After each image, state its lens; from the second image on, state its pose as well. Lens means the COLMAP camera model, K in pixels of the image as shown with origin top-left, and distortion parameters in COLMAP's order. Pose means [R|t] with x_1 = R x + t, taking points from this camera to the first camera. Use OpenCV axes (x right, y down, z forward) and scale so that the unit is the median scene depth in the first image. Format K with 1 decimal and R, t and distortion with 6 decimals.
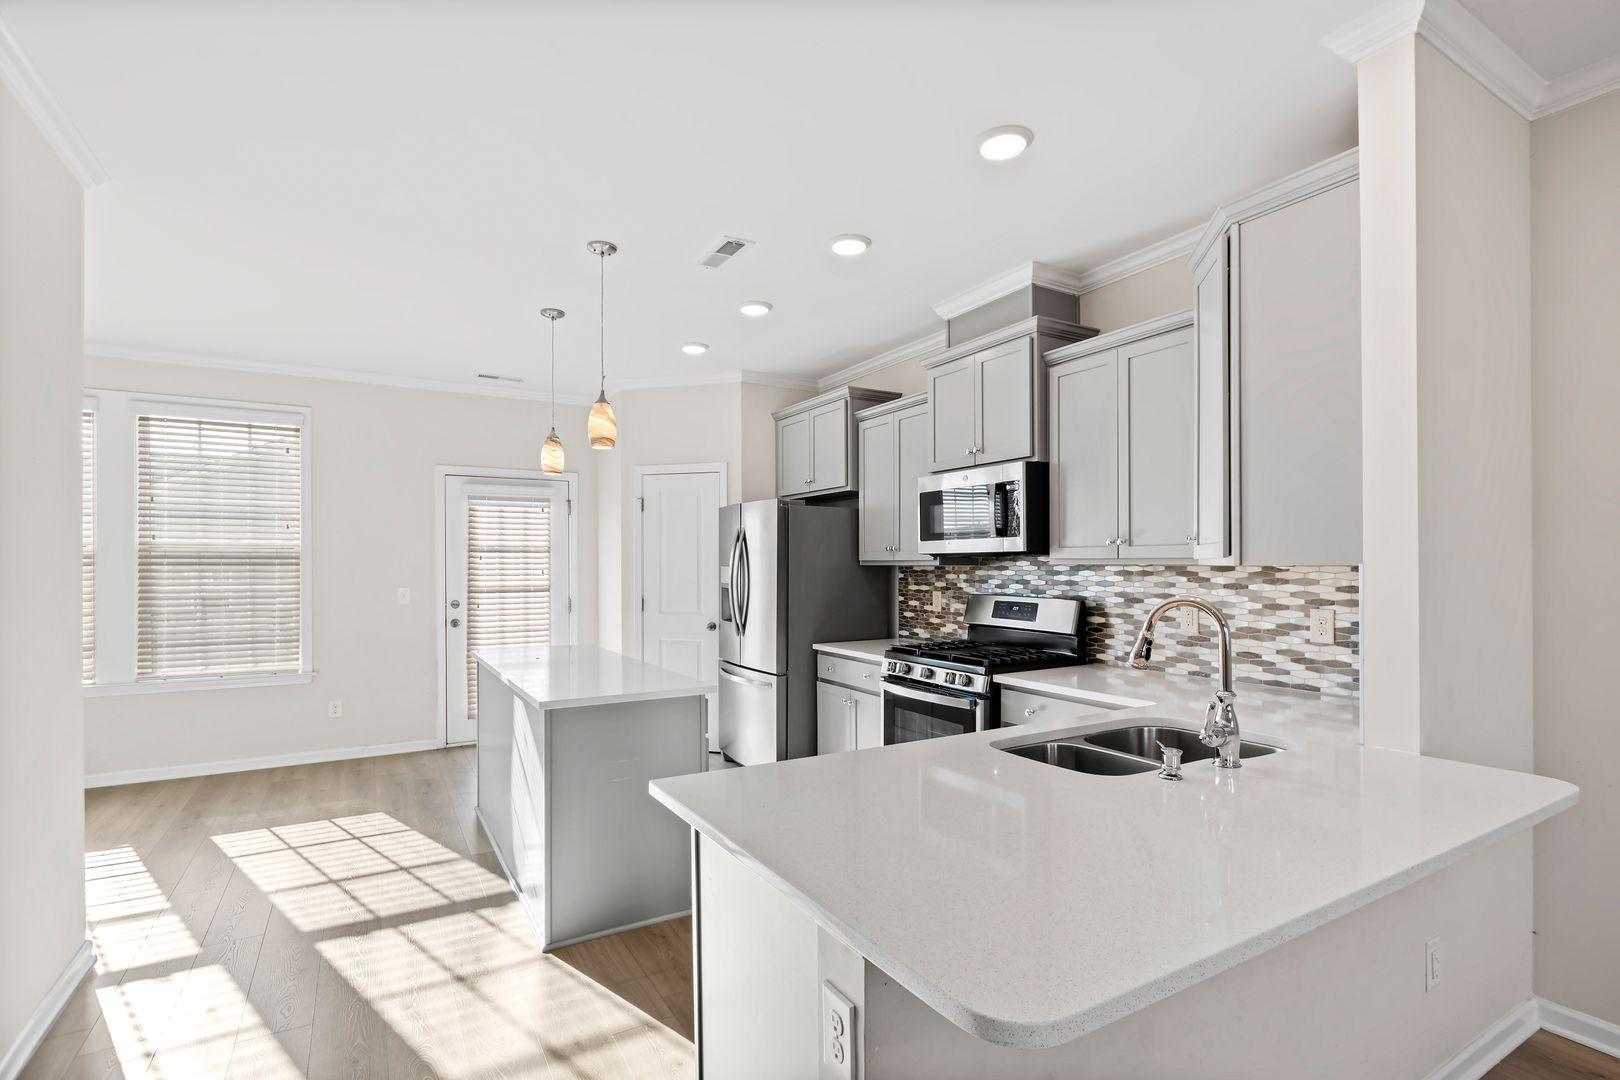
lens RADIAL K [[765.1, 0, 796.7], [0, 765.1, 563.7], [0, 0, 1]] dist [0.002645, 0.000073]
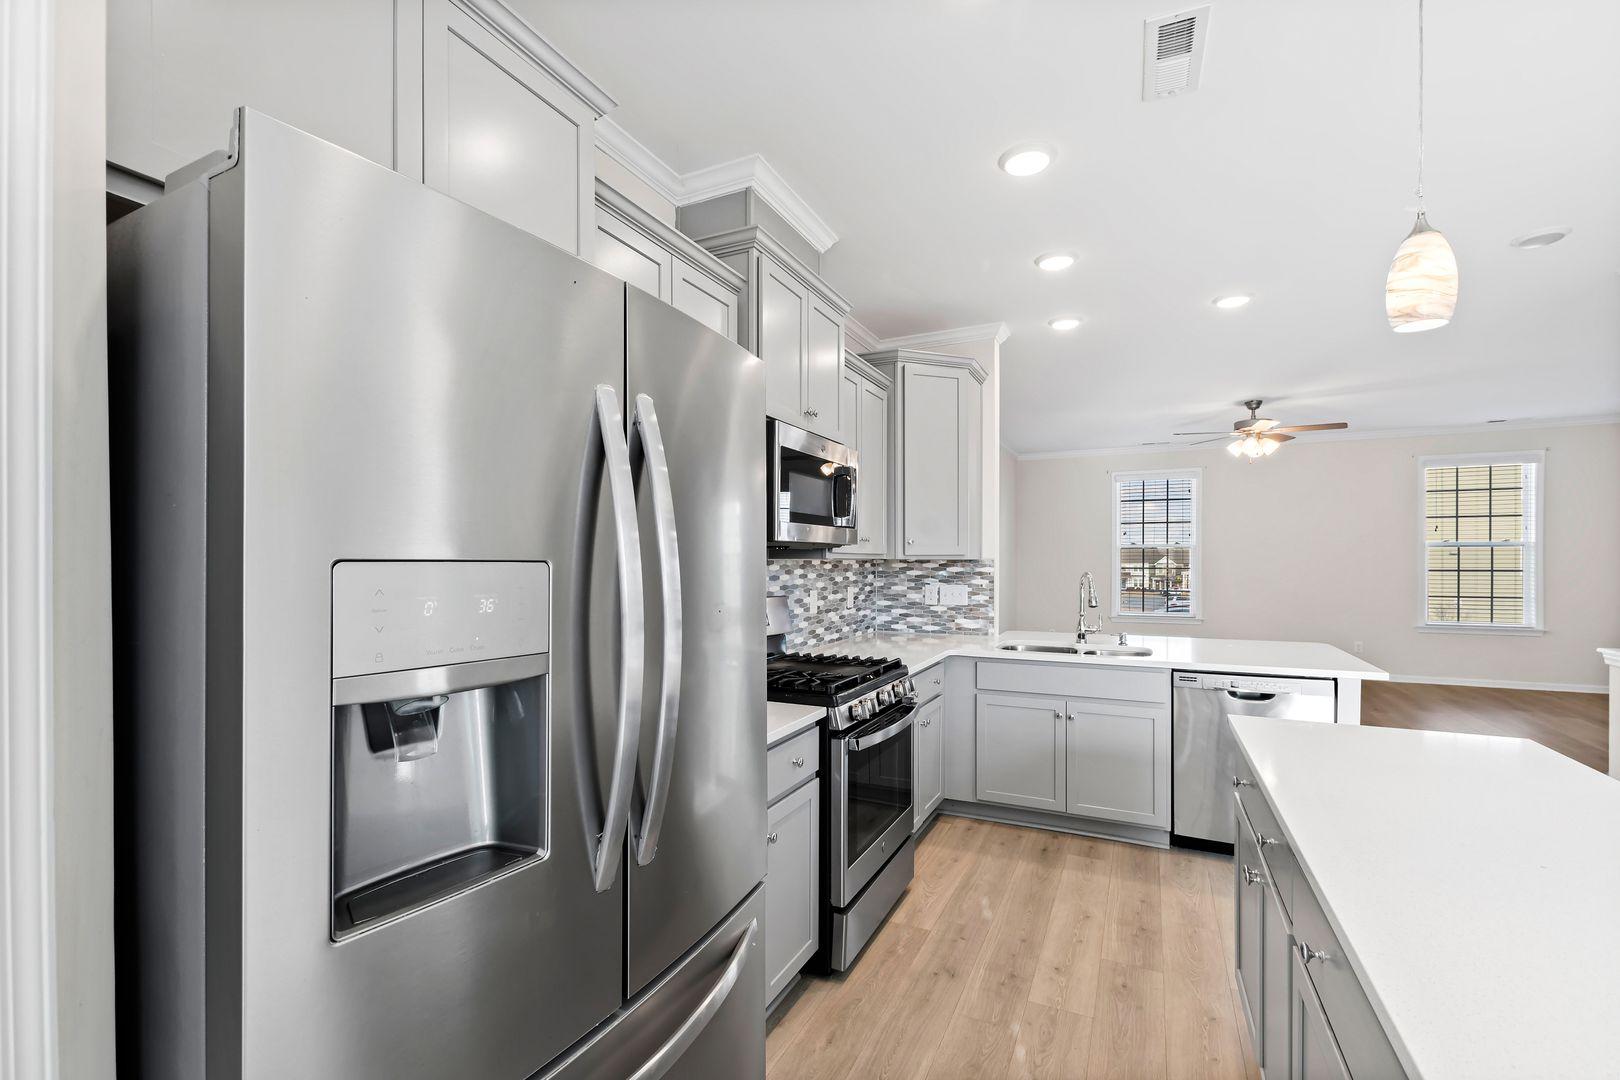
lens RADIAL K [[705.2, 0, 805.3], [0, 705.2, 564.6], [0, 0, 1]] dist [0.004507, -0.001144]
pose [[-0.563798, -0.002707, 0.825908, -0.392651], [0.002188, 0.999986, 0.004771, 0.004029], [-0.825910, 0.004497, -0.563784, 1.518048]]
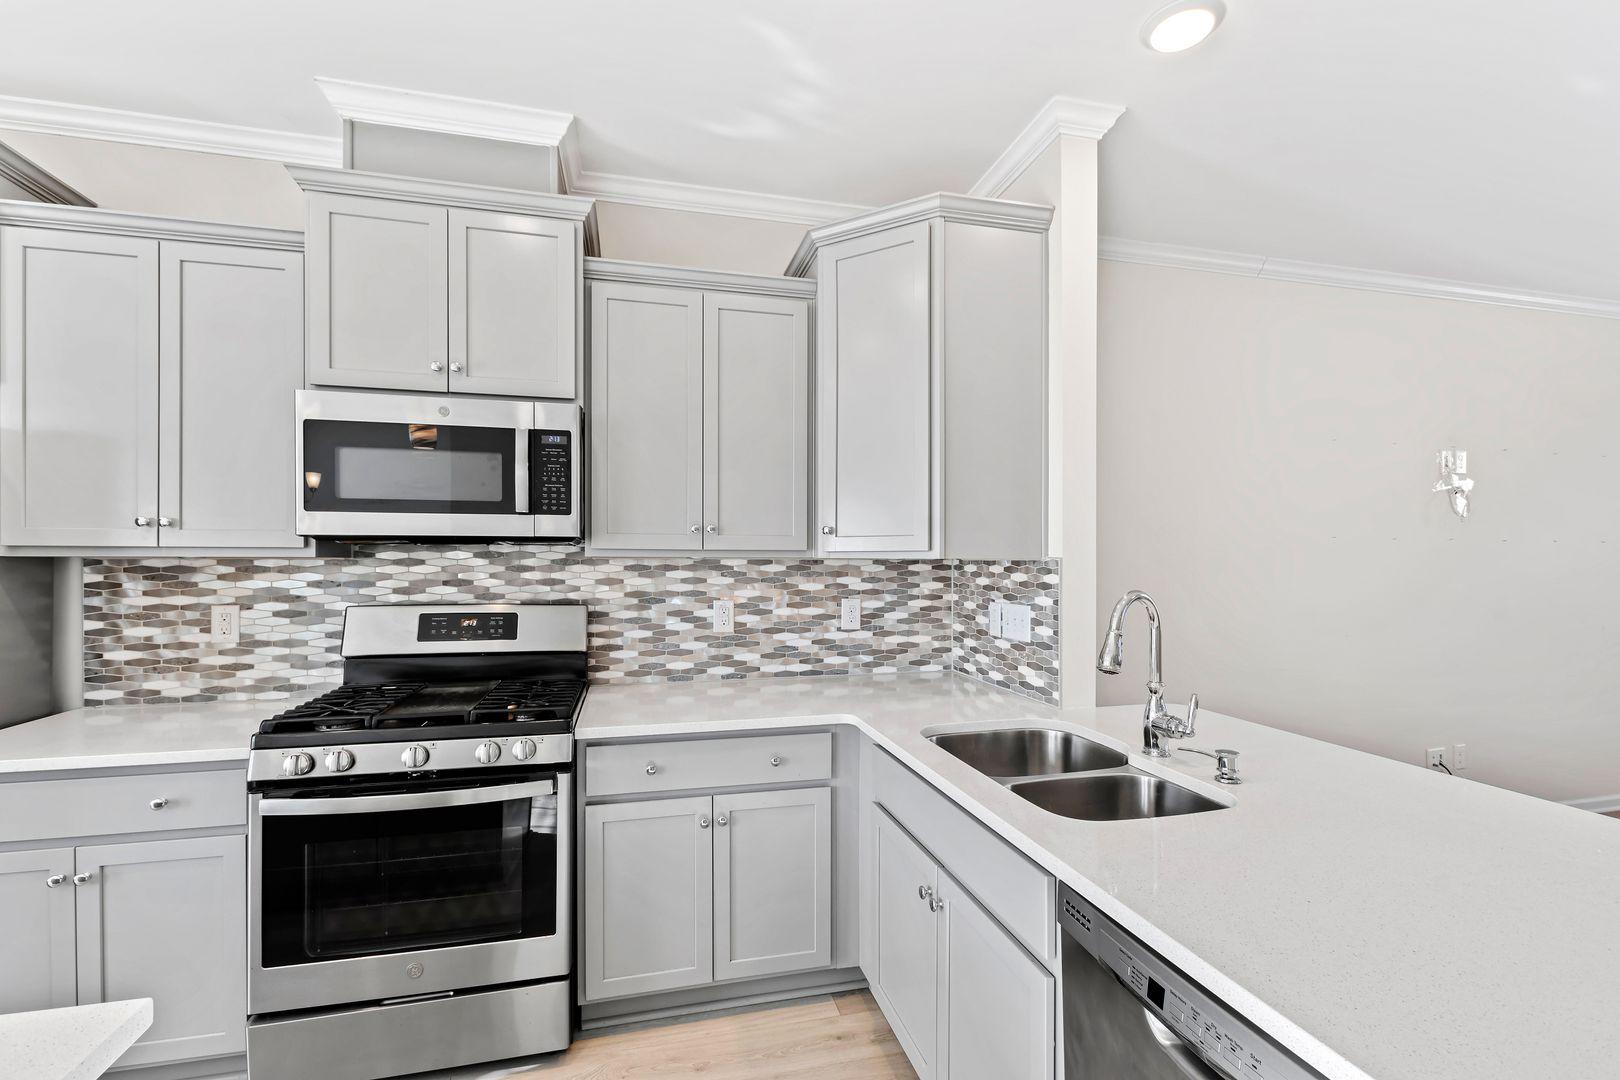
lens RADIAL K [[705.2, 0, 820.0], [0, 705.2, 560.8], [0, 0, 1]] dist [0.004507, -0.001144]
pose [[0.267214, -0.000479, 0.963637, -0.242775], [-0.004738, 0.999987, 0.001811, 0.002406], [-0.963626, -0.005050, 0.267208, 0.608734]]
